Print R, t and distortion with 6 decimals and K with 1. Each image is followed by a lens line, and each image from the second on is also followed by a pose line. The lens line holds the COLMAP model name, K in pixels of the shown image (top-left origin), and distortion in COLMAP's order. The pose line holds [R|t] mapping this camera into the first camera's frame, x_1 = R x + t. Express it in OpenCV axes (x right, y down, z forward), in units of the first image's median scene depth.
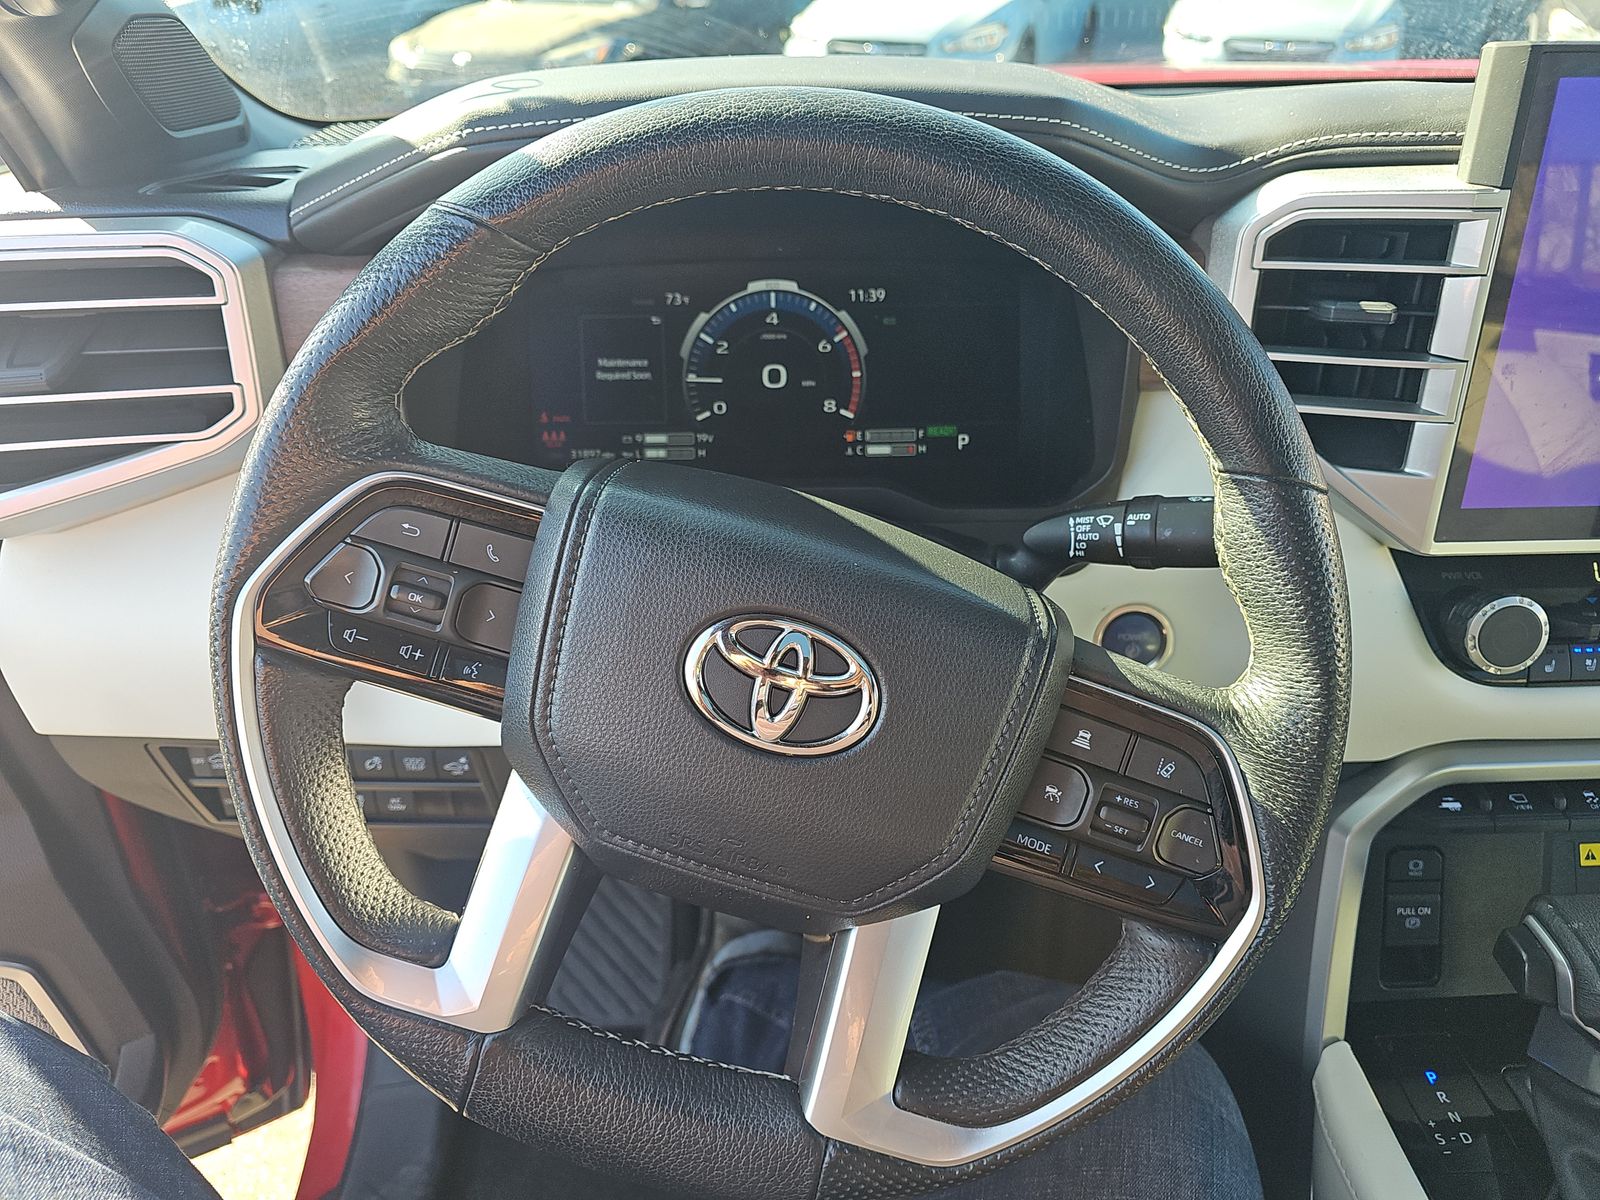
lens RADIAL K [[1064.3, 0, 797.4], [0, 1064.3, 602.0], [0, 0, 1]] dist [0.040667, -0.040152]
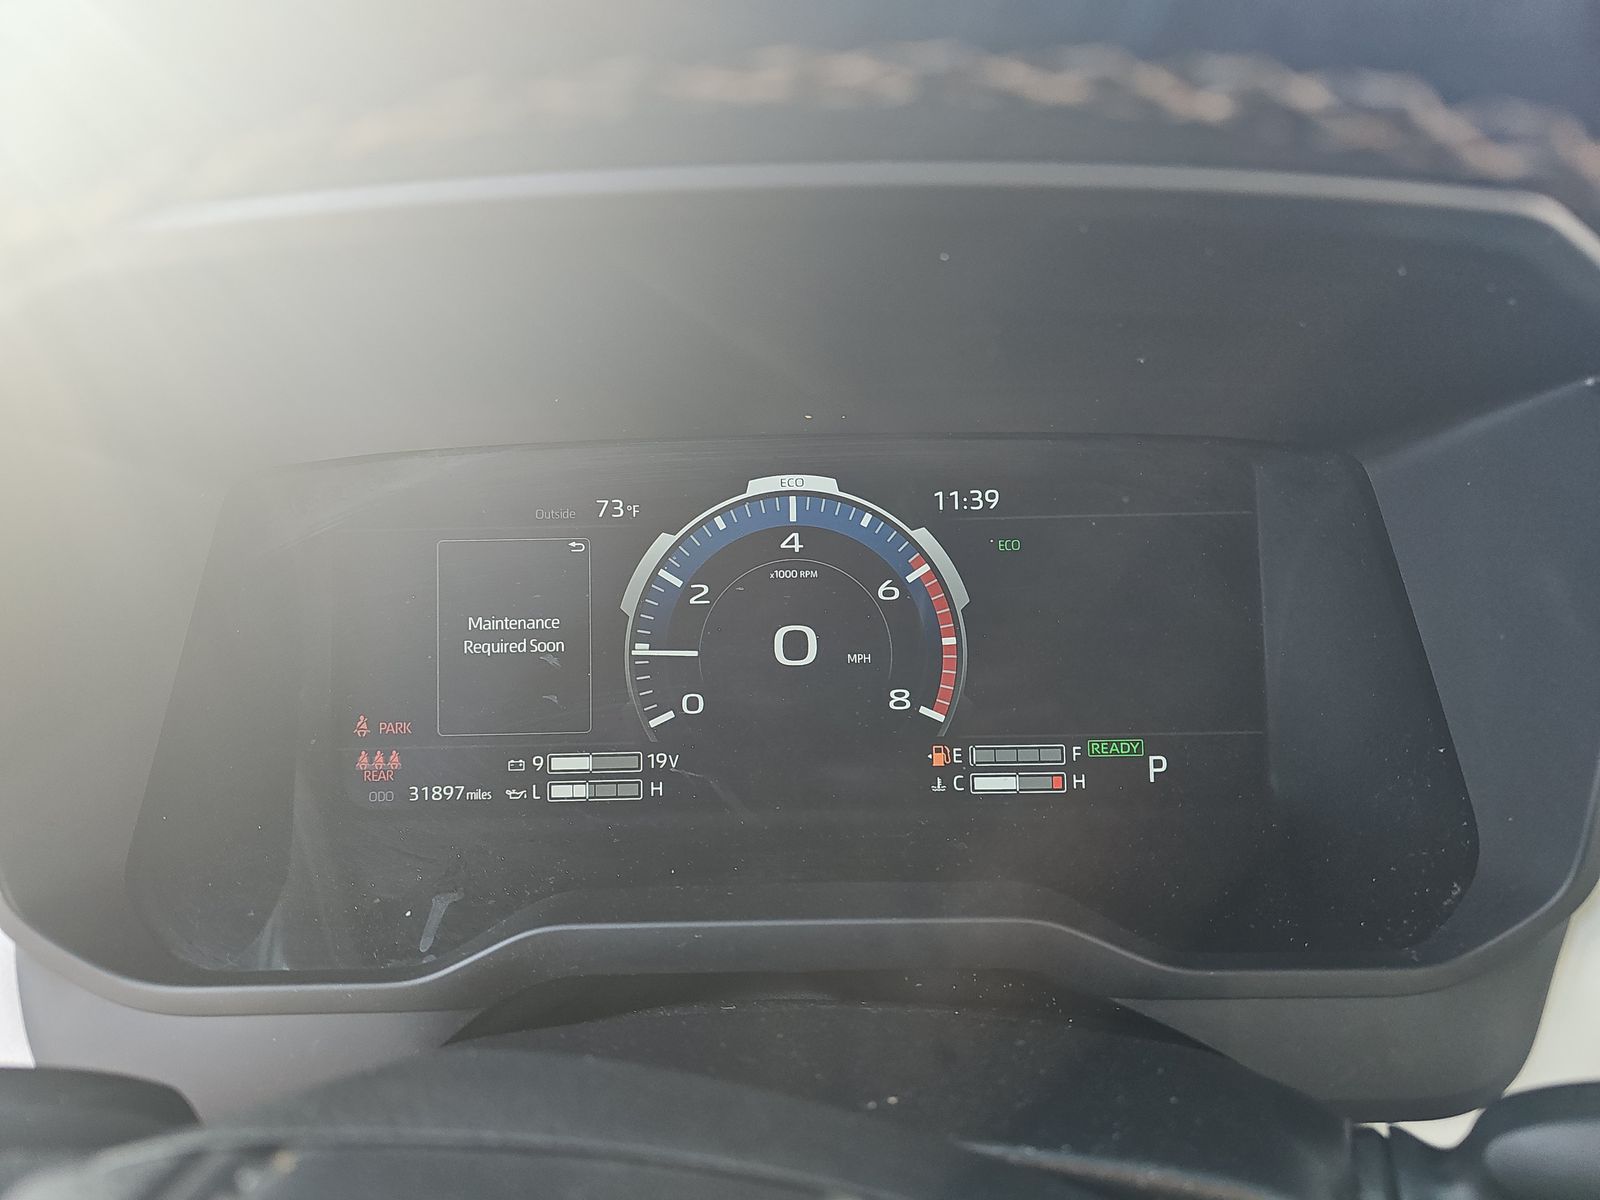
lens RADIAL K [[1064.3, 0, 803.7], [0, 1064.3, 599.1], [0, 0, 1]] dist [0.040667, -0.040152]
pose [[0.999616, -0.004933, -0.027255, -0.003149], [-0.000804, 0.978430, -0.206578, -0.143579], [0.027687, 0.206521, 0.978050, 0.545703]]
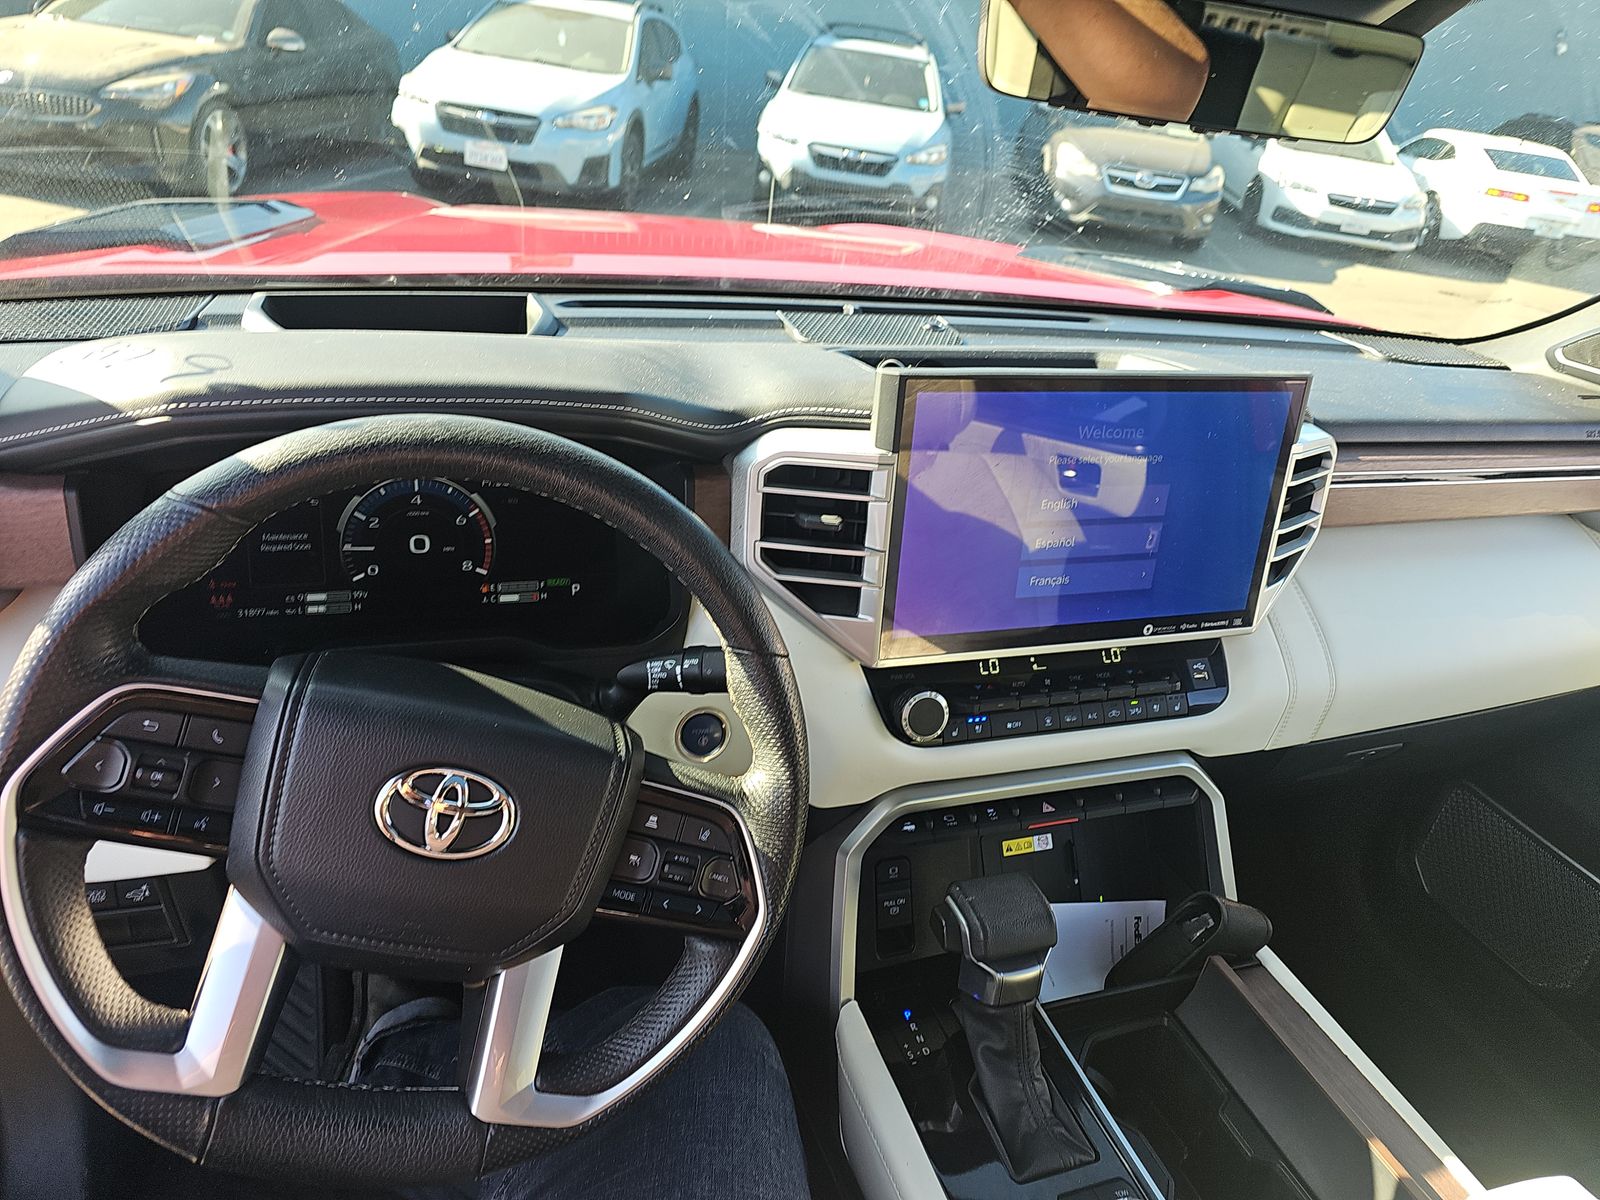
lens RADIAL K [[1064.3, 0, 817.5], [0, 1064.3, 571.4], [0, 0, 1]] dist [0.040667, -0.040152]
pose [[0.937227, -0.032991, 0.347157, -0.024116], [0.056828, 0.996657, -0.058703, -0.091206], [-0.344059, 0.074746, 0.935968, -0.395058]]
